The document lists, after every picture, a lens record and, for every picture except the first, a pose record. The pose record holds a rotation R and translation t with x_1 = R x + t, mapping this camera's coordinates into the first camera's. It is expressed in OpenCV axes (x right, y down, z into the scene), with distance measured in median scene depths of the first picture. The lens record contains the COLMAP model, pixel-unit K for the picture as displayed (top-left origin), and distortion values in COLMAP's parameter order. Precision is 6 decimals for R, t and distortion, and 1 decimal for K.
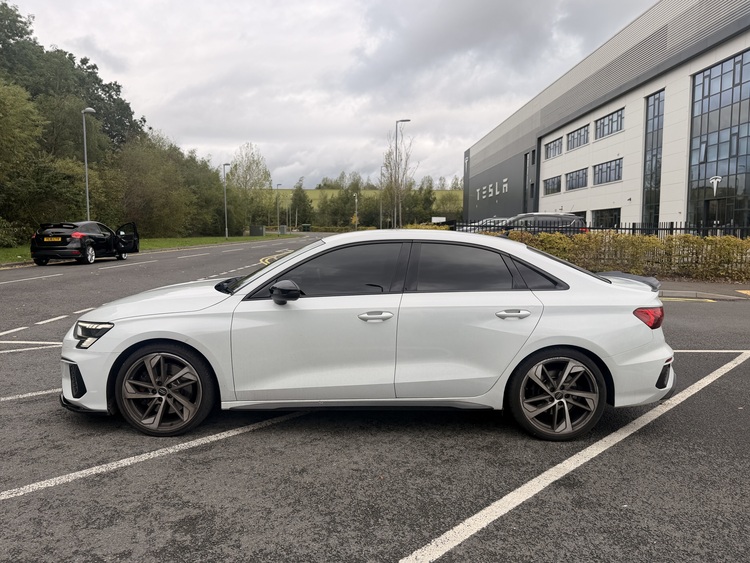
lens RADIAL K [[575.6, 0, 371.0], [0, 575.6, 286.1], [0, 0, 1]] dist [0.007758, -0.034003]
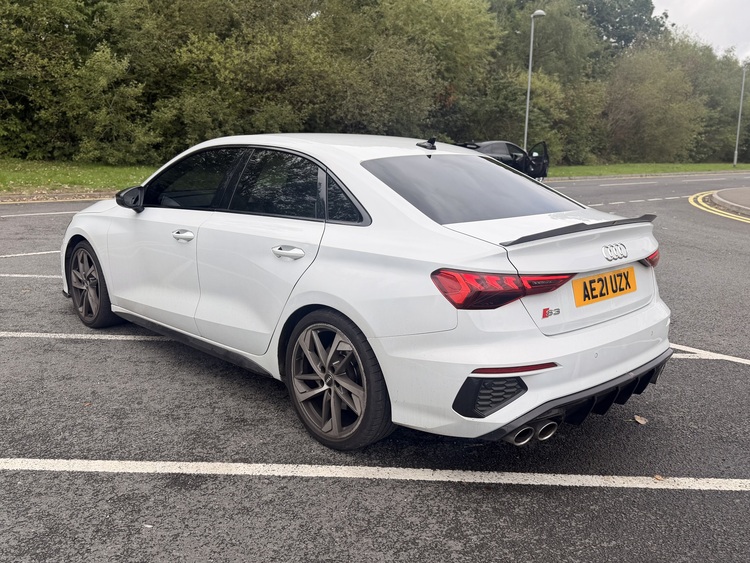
lens RADIAL K [[676.0, 0, 375.1], [0, 676.0, 286.4], [0, 0, 1]] dist [0.061368, -0.105082]
pose [[0.681631, 0.149897, -0.716178, 0.913691], [-0.082635, 0.988299, 0.128204, -0.024773], [0.727015, -0.028207, 0.686042, 0.498500]]
